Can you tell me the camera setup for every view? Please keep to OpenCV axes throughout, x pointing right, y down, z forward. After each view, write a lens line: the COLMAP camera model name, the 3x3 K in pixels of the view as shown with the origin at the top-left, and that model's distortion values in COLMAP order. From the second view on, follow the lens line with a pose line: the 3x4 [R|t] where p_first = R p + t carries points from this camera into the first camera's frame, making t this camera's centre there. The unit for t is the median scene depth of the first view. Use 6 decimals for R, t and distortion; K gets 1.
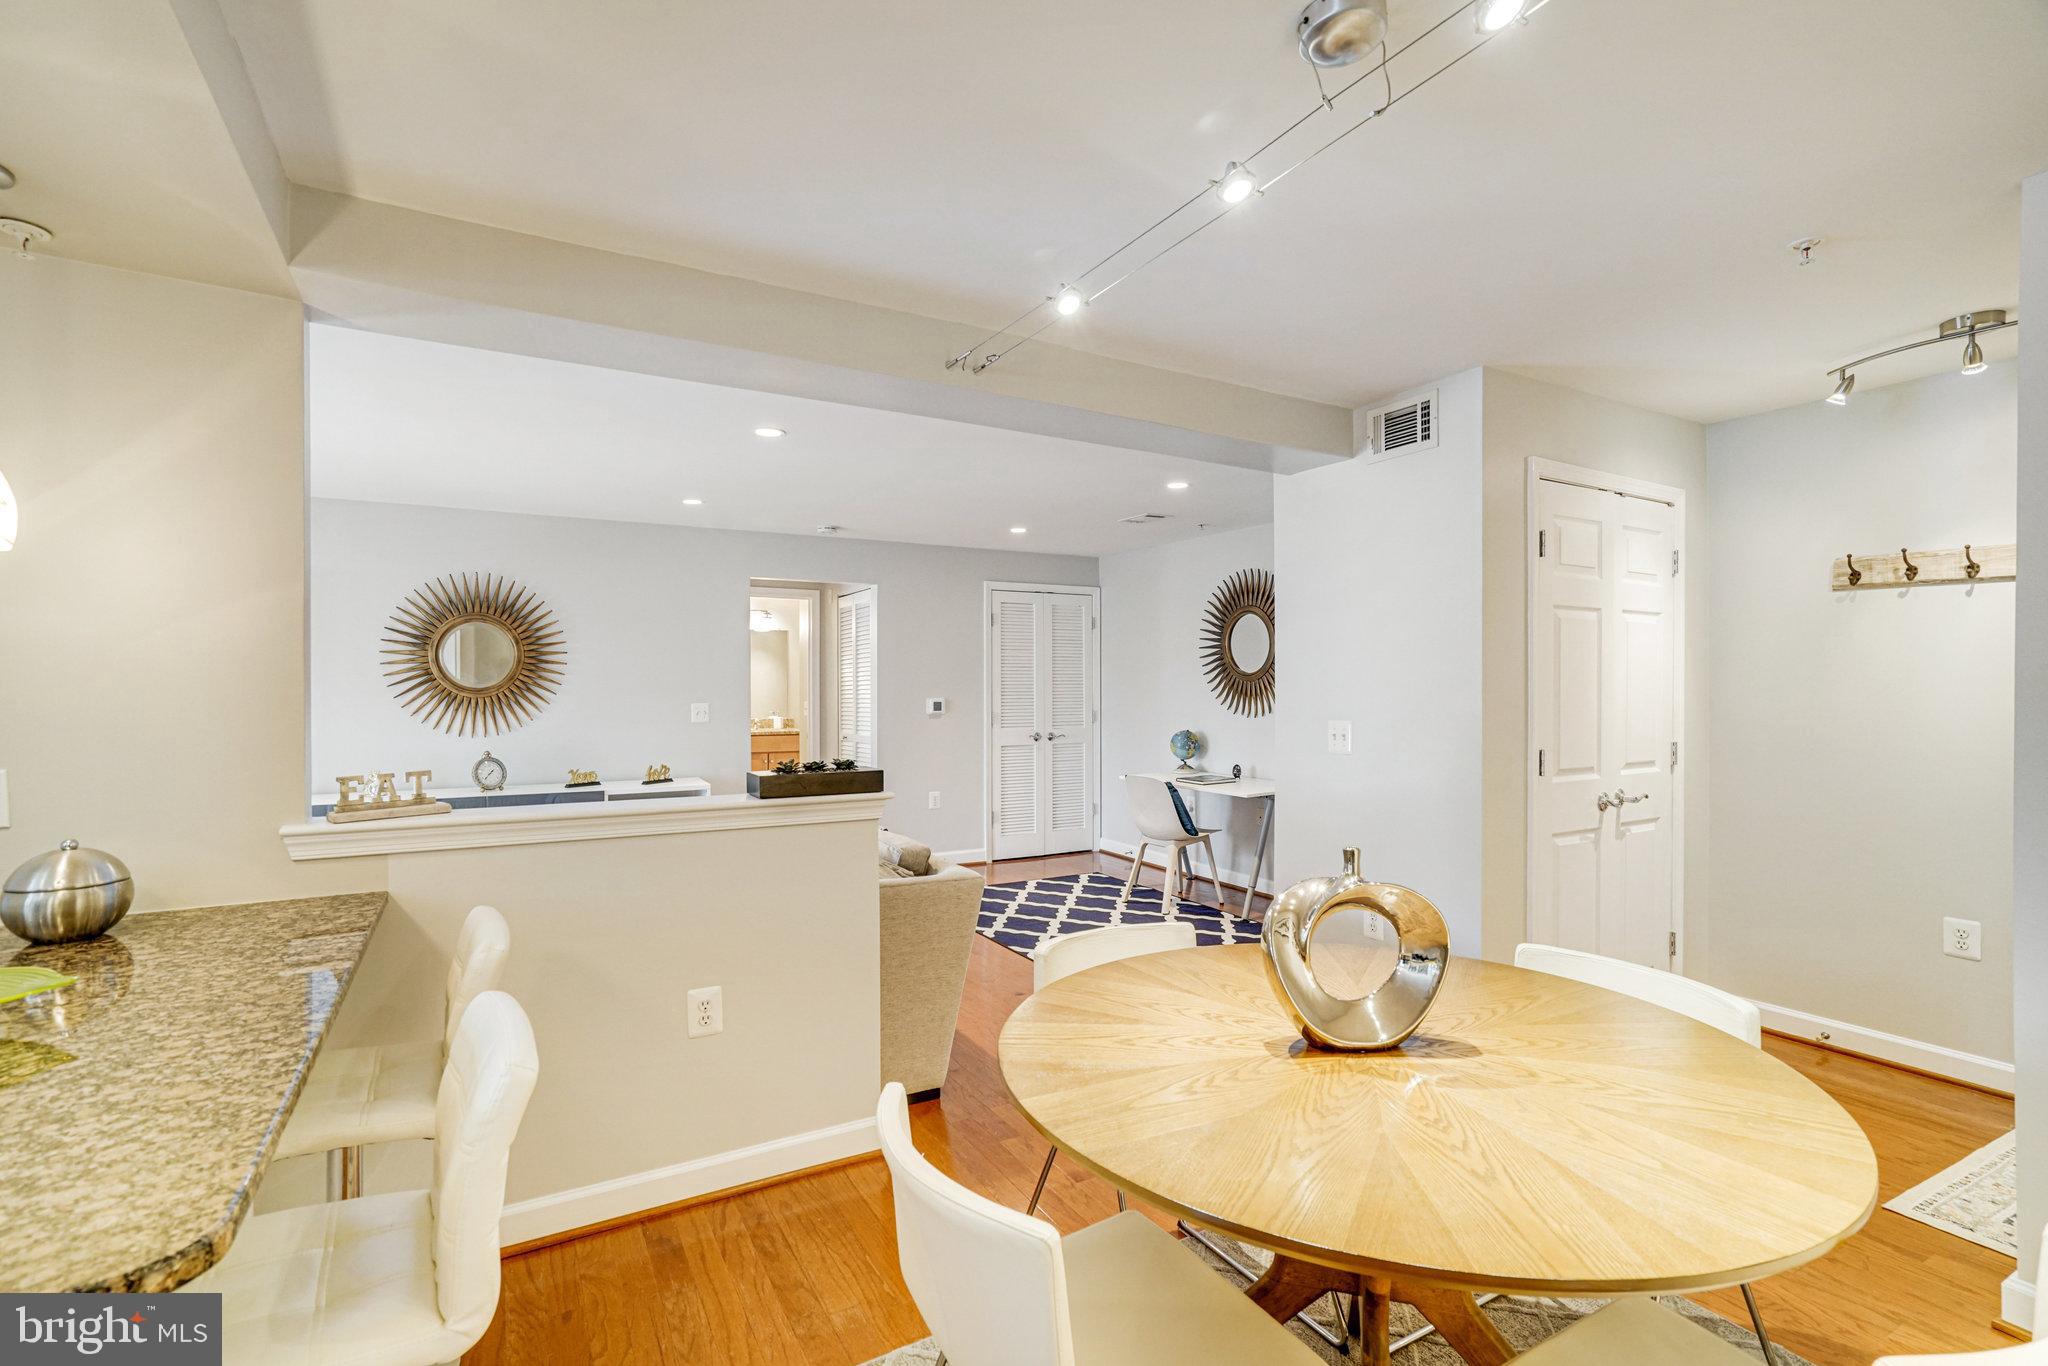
lens RADIAL K [[926.0, 0, 1010.8], [0, 926.0, 692.8], [0, 0, 1]] dist [-0.040213, 0.020975]
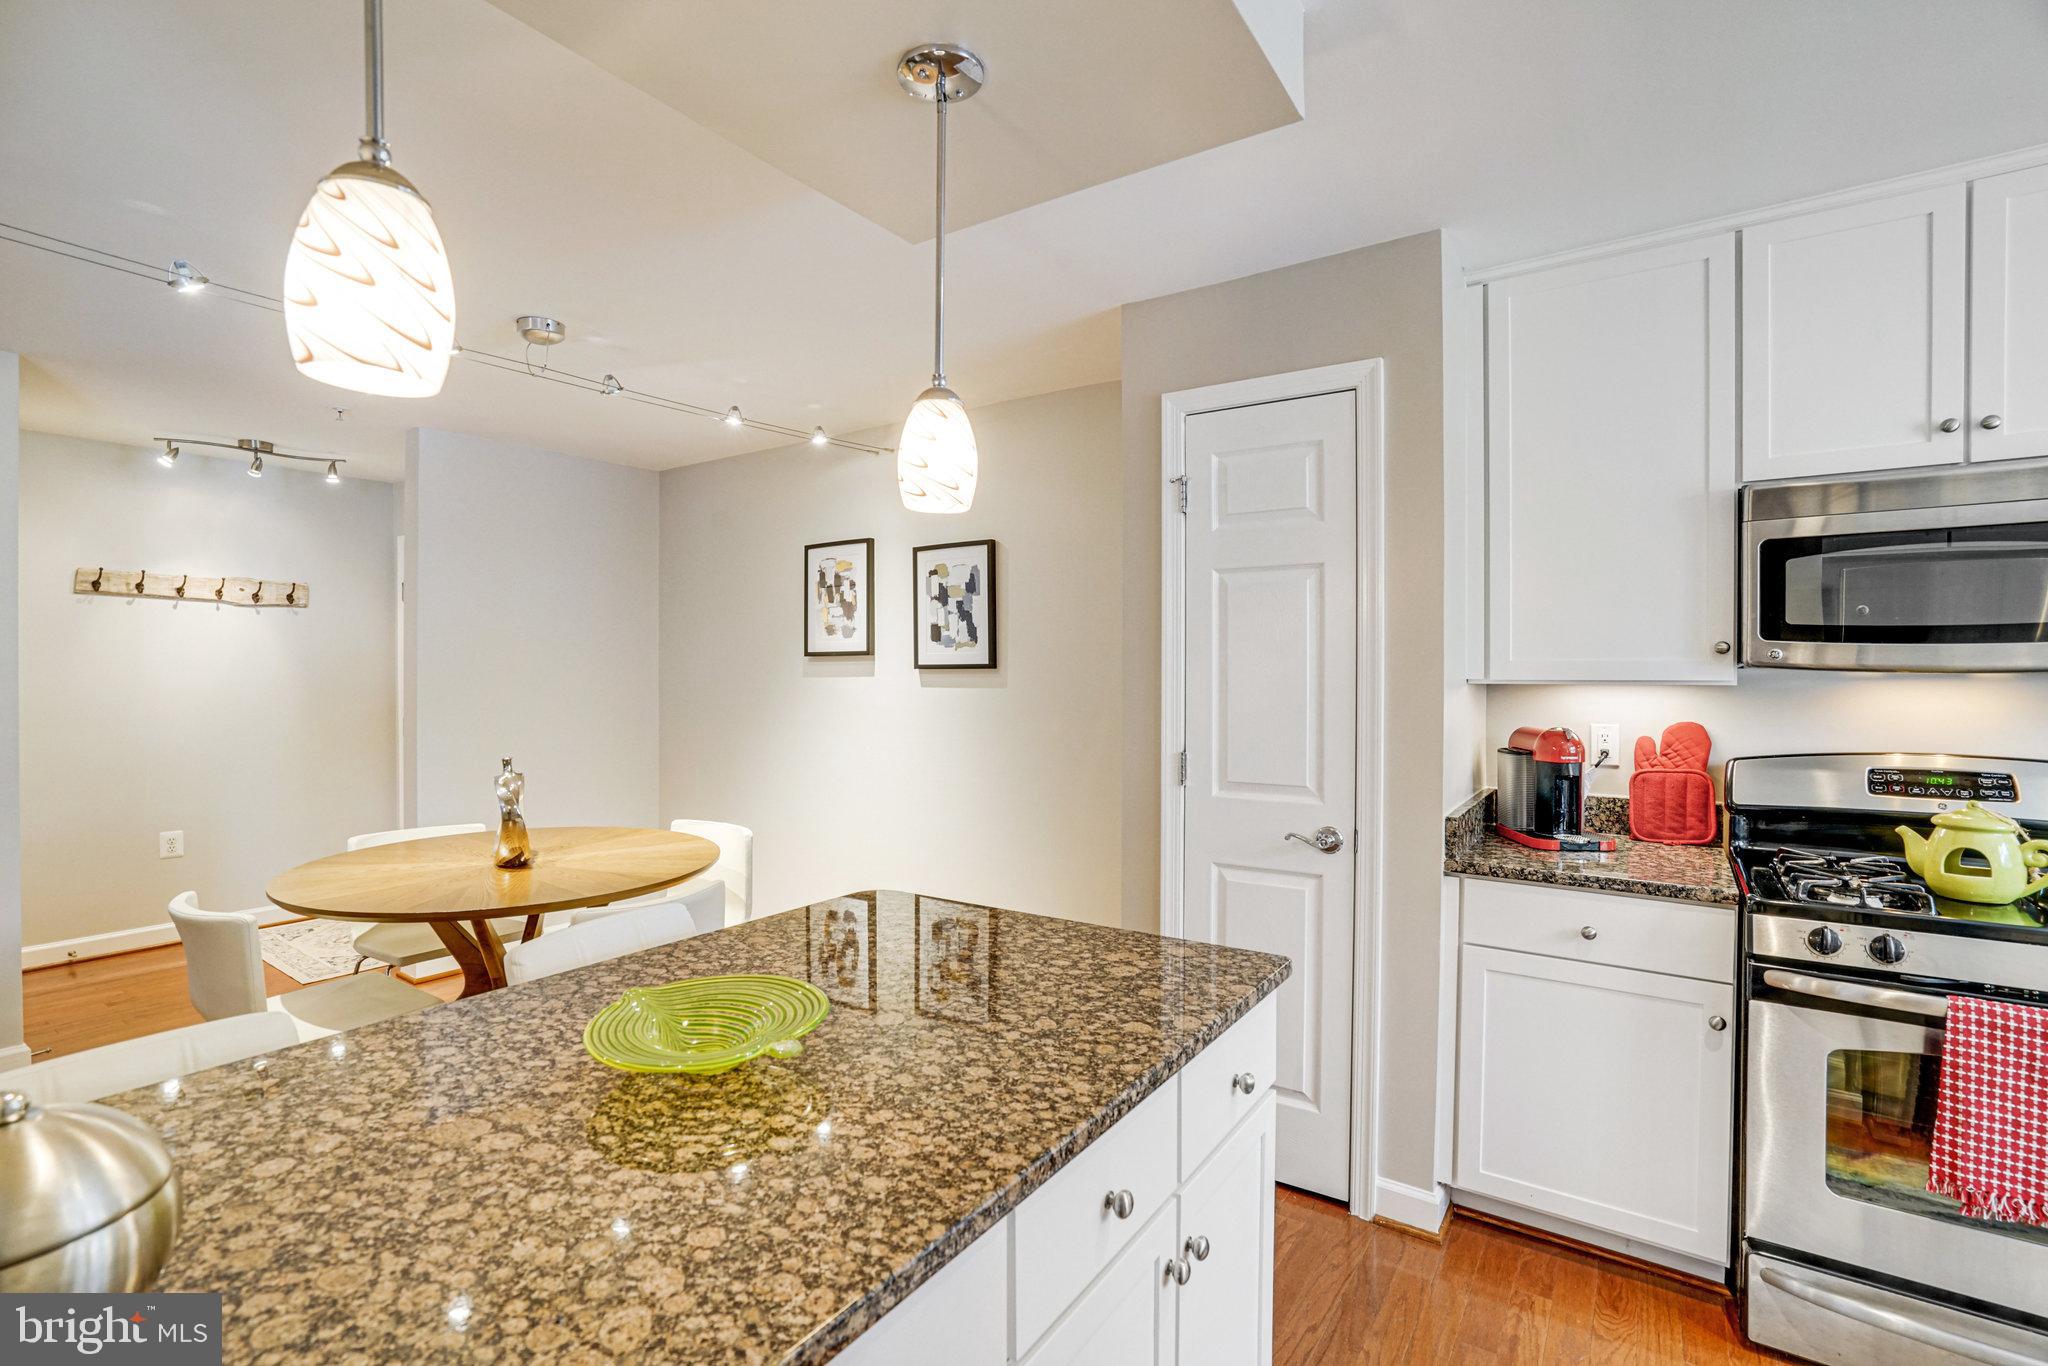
lens RADIAL K [[961.6, 0, 983.4], [0, 961.6, 676.3], [0, 0, 1]] dist [-0.048415, 0.024420]
pose [[-0.421773, -0.003335, 0.906696, -1.383257], [0.004812, 0.999971, 0.005916, -0.000766], [-0.906689, 0.006858, -0.421744, 0.734728]]
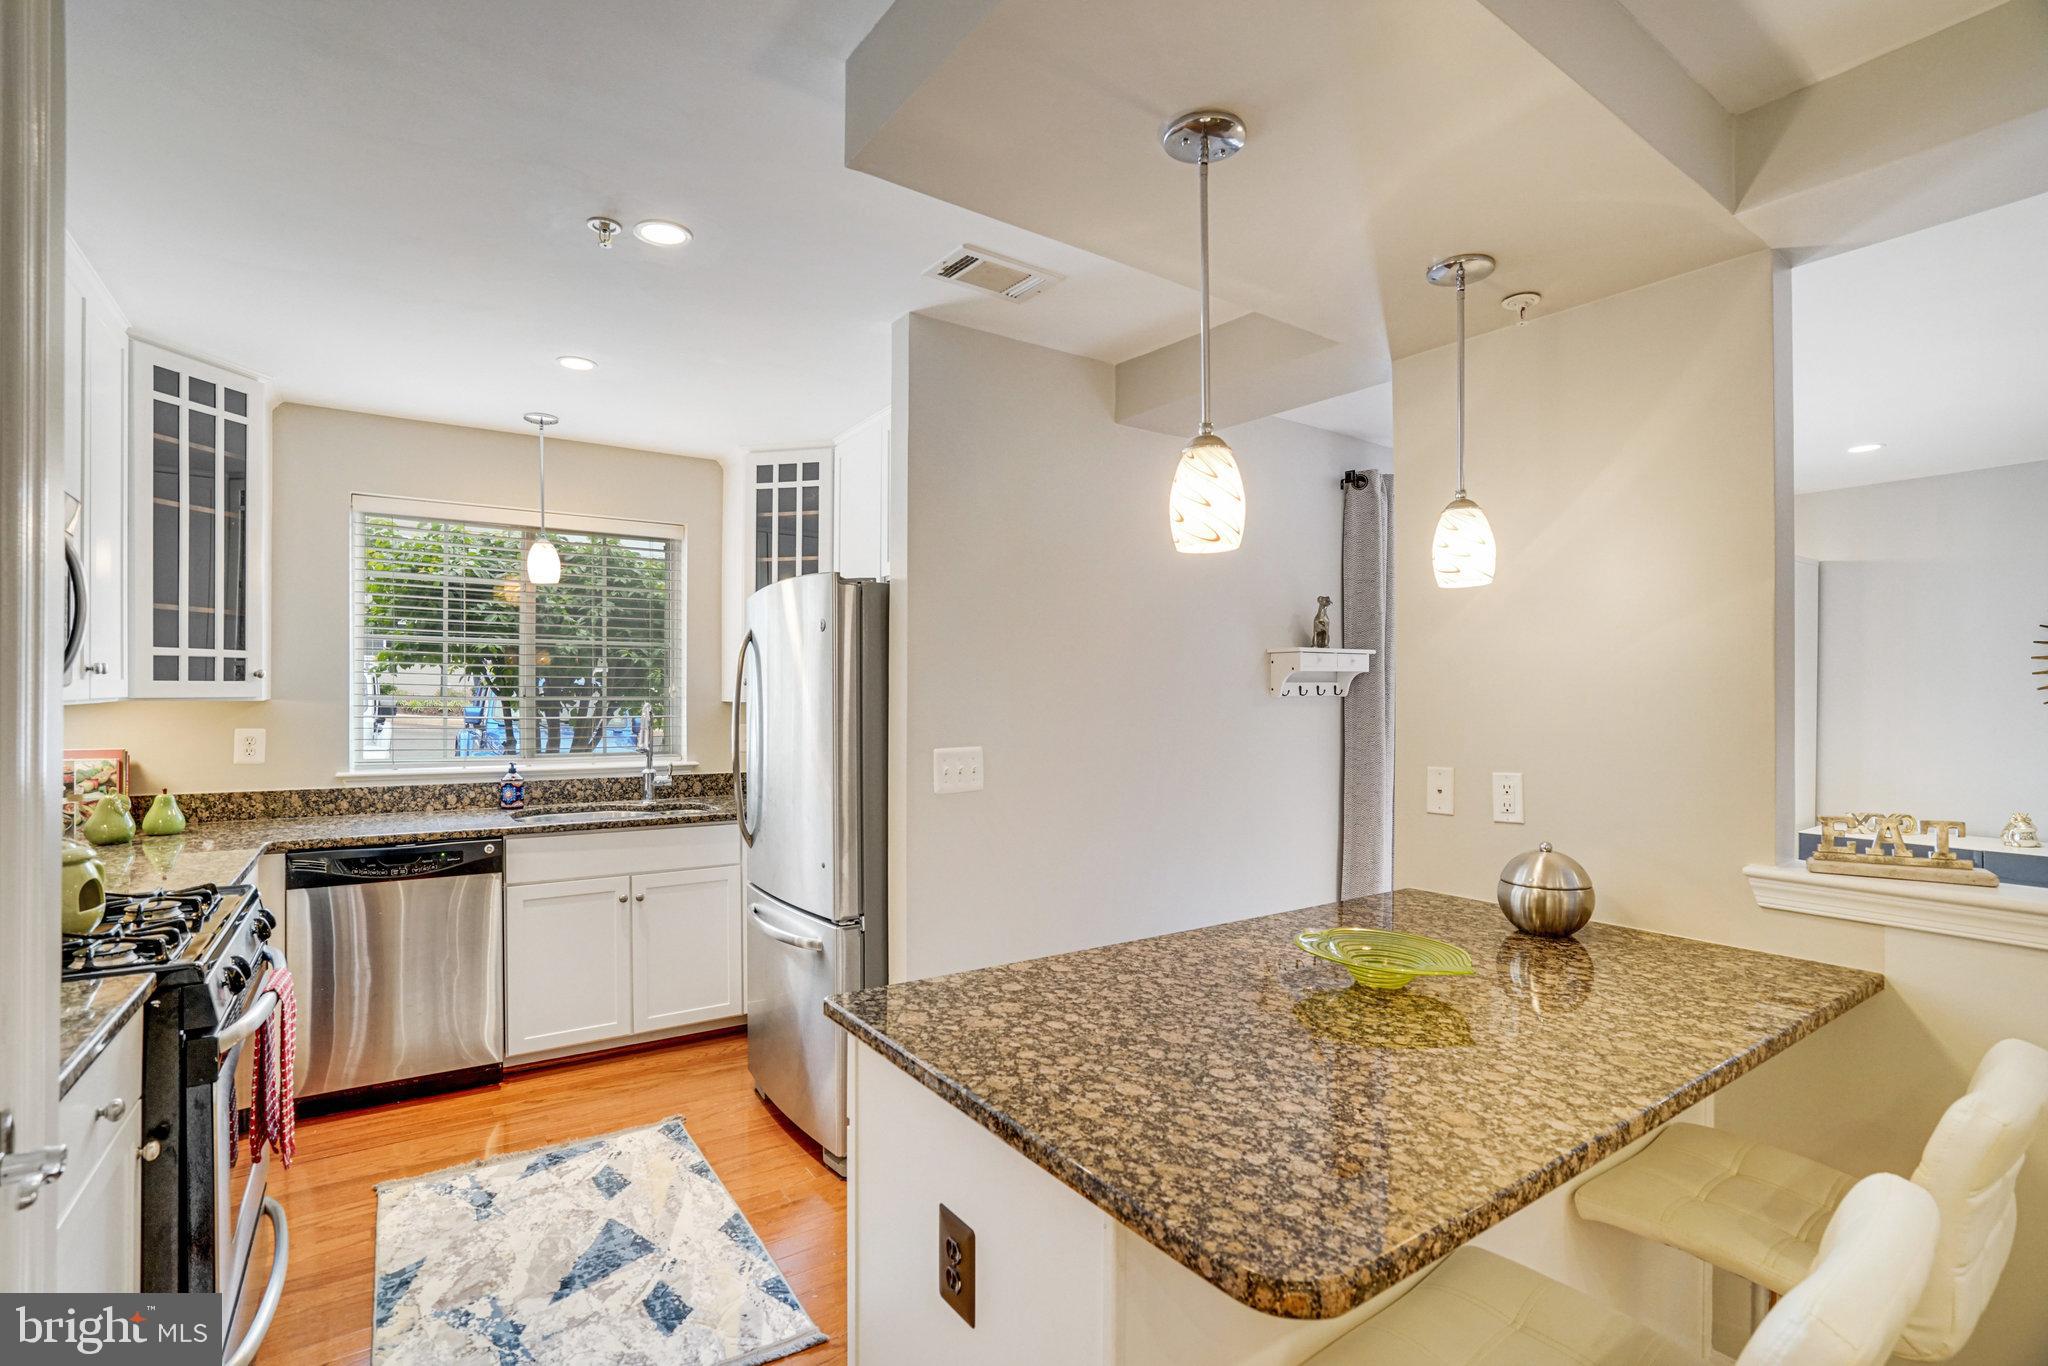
lens RADIAL K [[936.4, 0, 990.9], [0, 936.4, 701.1], [0, 0, 1]] dist [-0.046719, 0.023330]
pose [[0.076182, 0.004082, -0.997086, 0.015829], [-0.013113, 0.999909, 0.003092, -0.002536], [0.997008, 0.012840, 0.076228, 0.231869]]
